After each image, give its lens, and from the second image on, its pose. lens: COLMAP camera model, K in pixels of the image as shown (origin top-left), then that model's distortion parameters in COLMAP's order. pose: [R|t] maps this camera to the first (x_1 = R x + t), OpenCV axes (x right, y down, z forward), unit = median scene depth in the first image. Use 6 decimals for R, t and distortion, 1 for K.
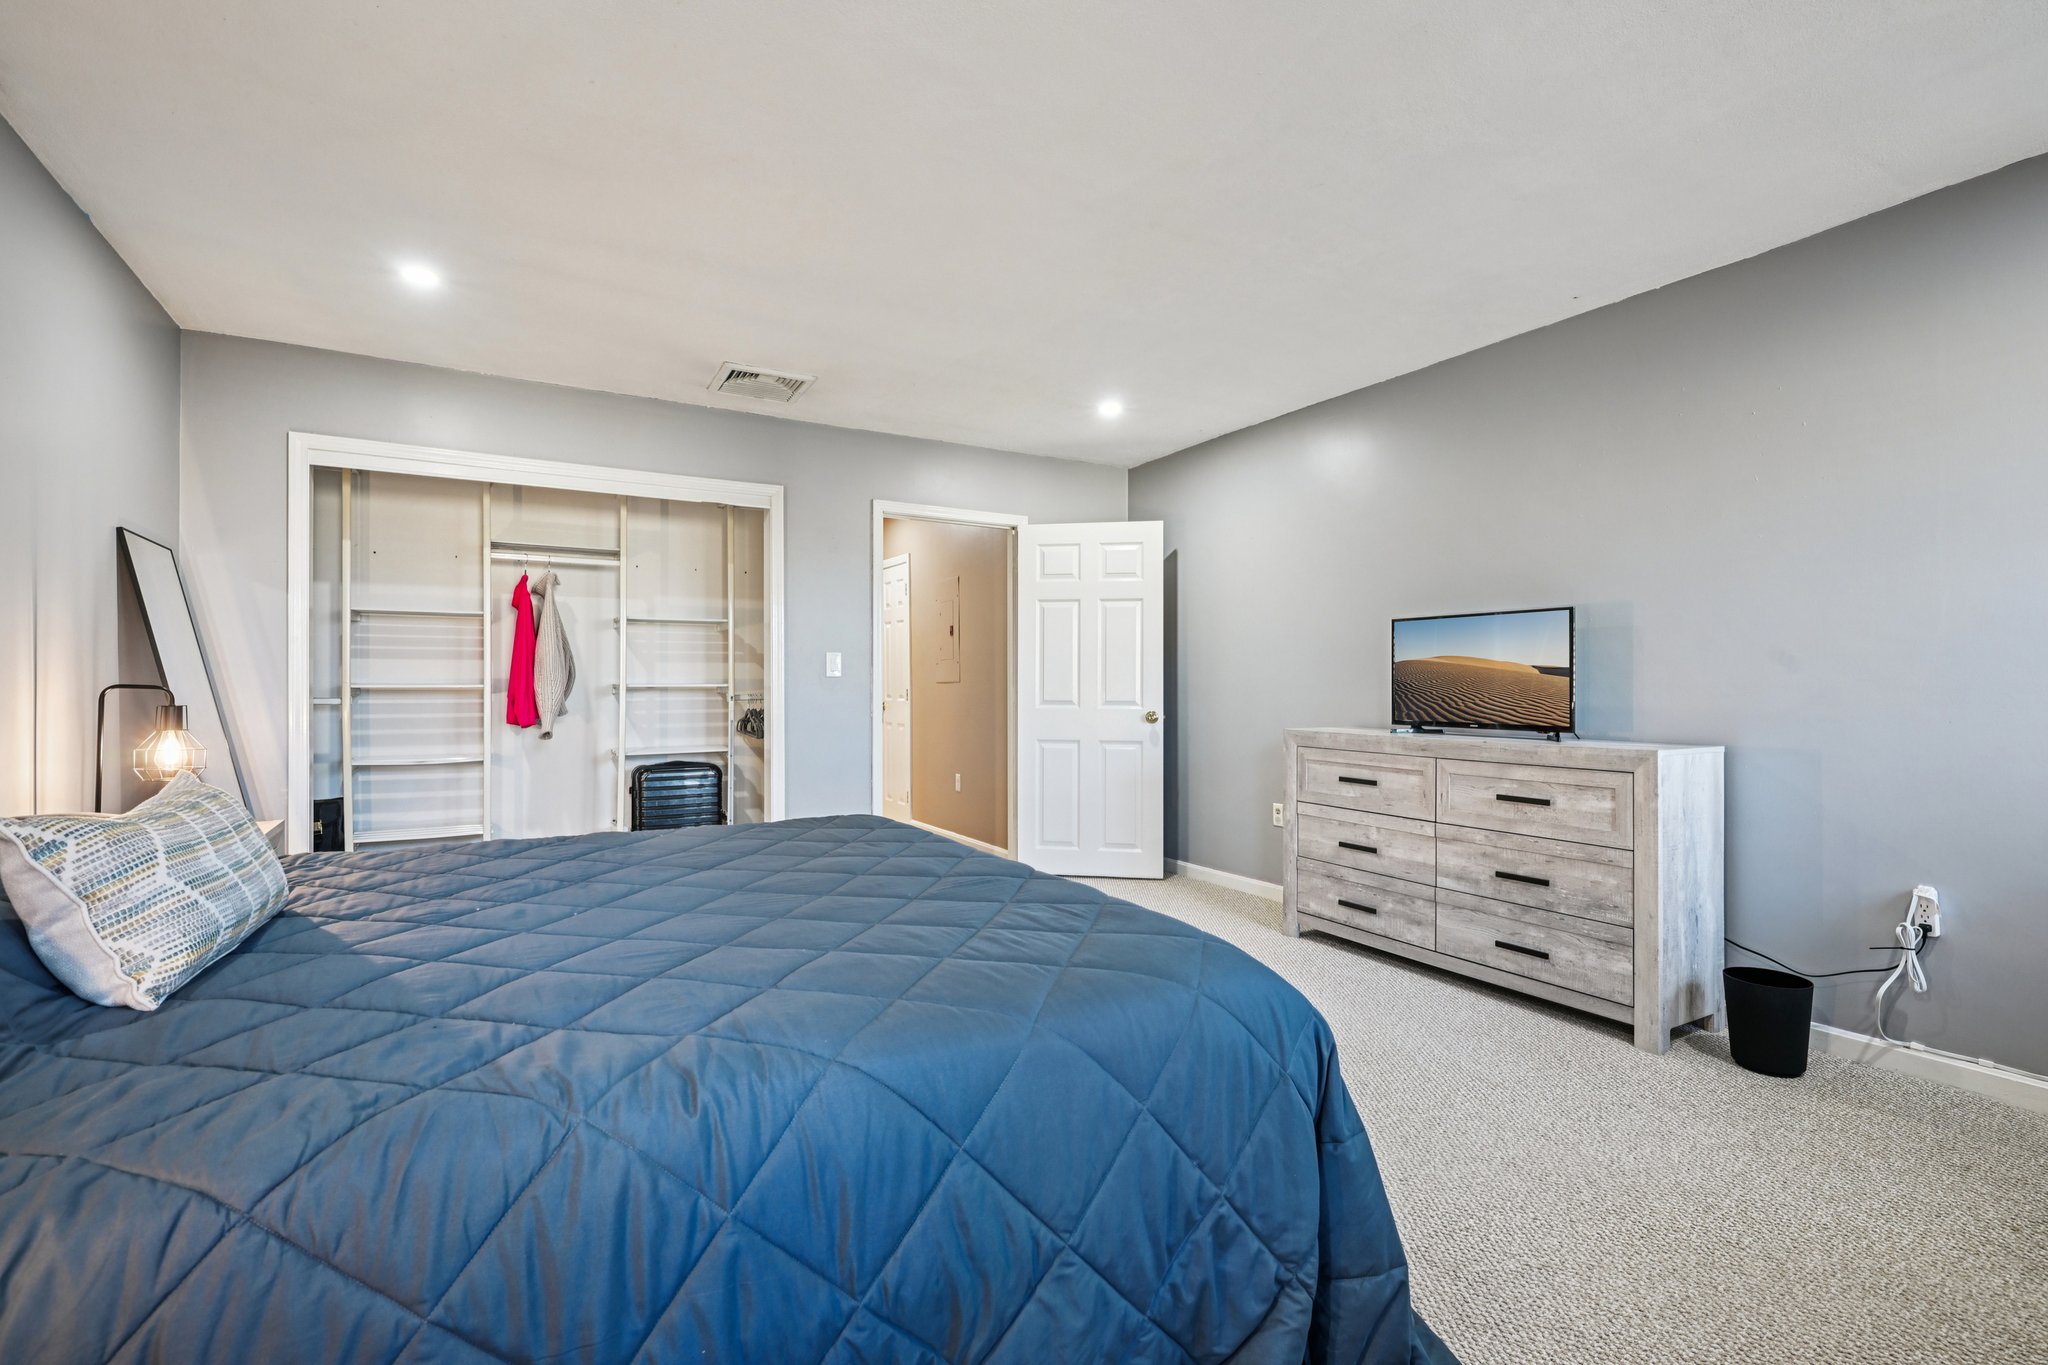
lens RADIAL K [[917.5, 0, 1034.3], [0, 917.5, 687.4], [0, 0, 1]] dist [0.001974, 0.000322]
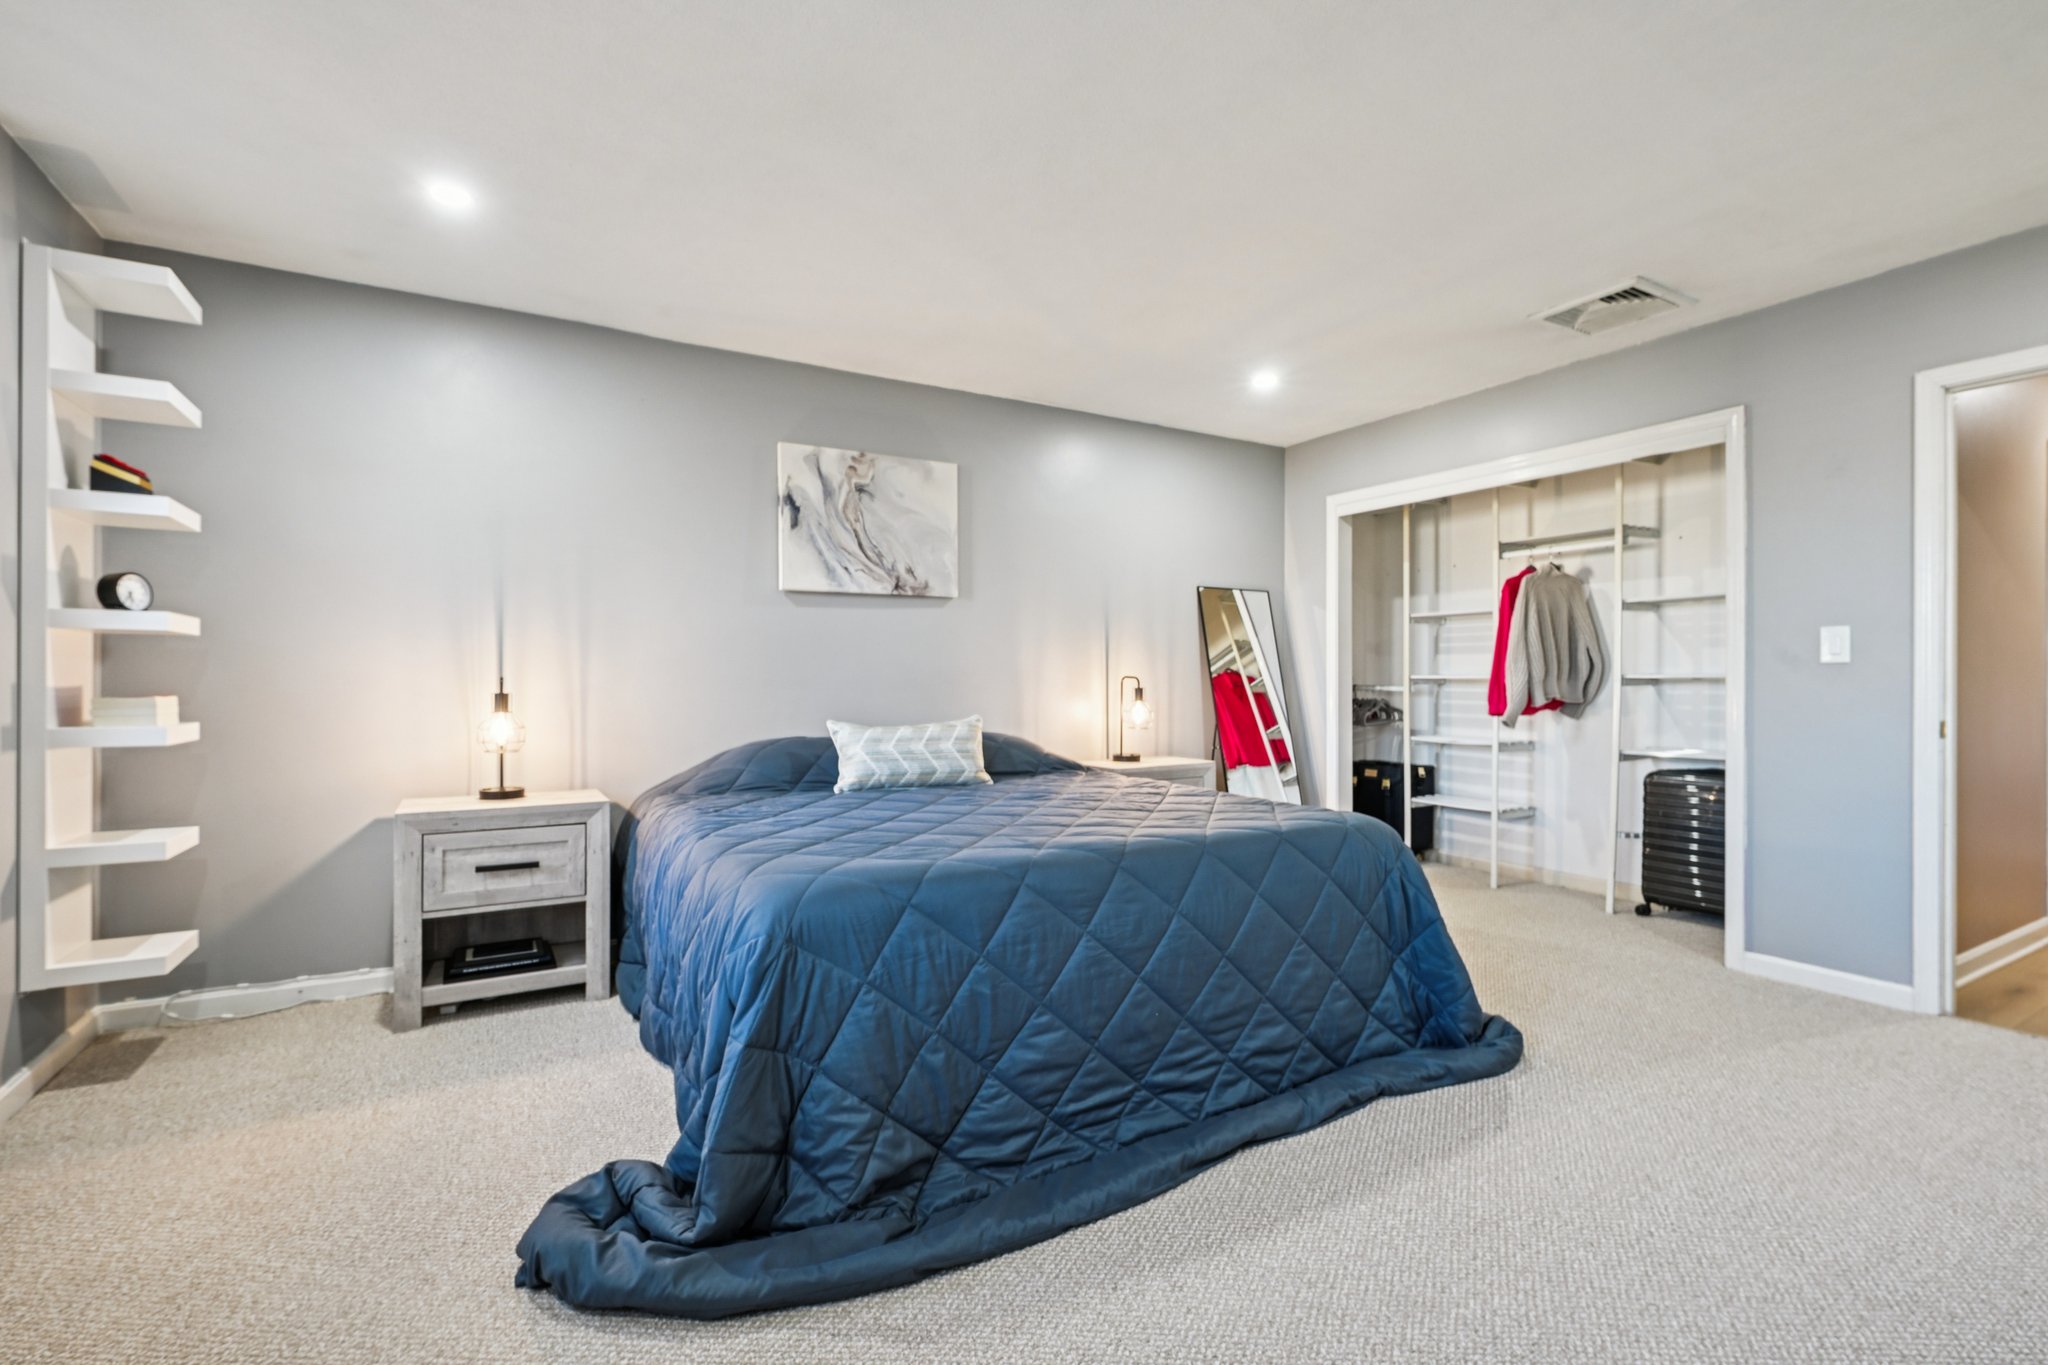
lens RADIAL K [[917.5, 0, 1036.1], [0, 917.5, 680.0], [0, 0, 1]] dist [0.001974, 0.000322]
pose [[0.009742, 0.004505, -0.999942, 0.460640], [0.005210, 0.999976, 0.004555, -0.005650], [0.999939, -0.005254, 0.009718, 0.423687]]
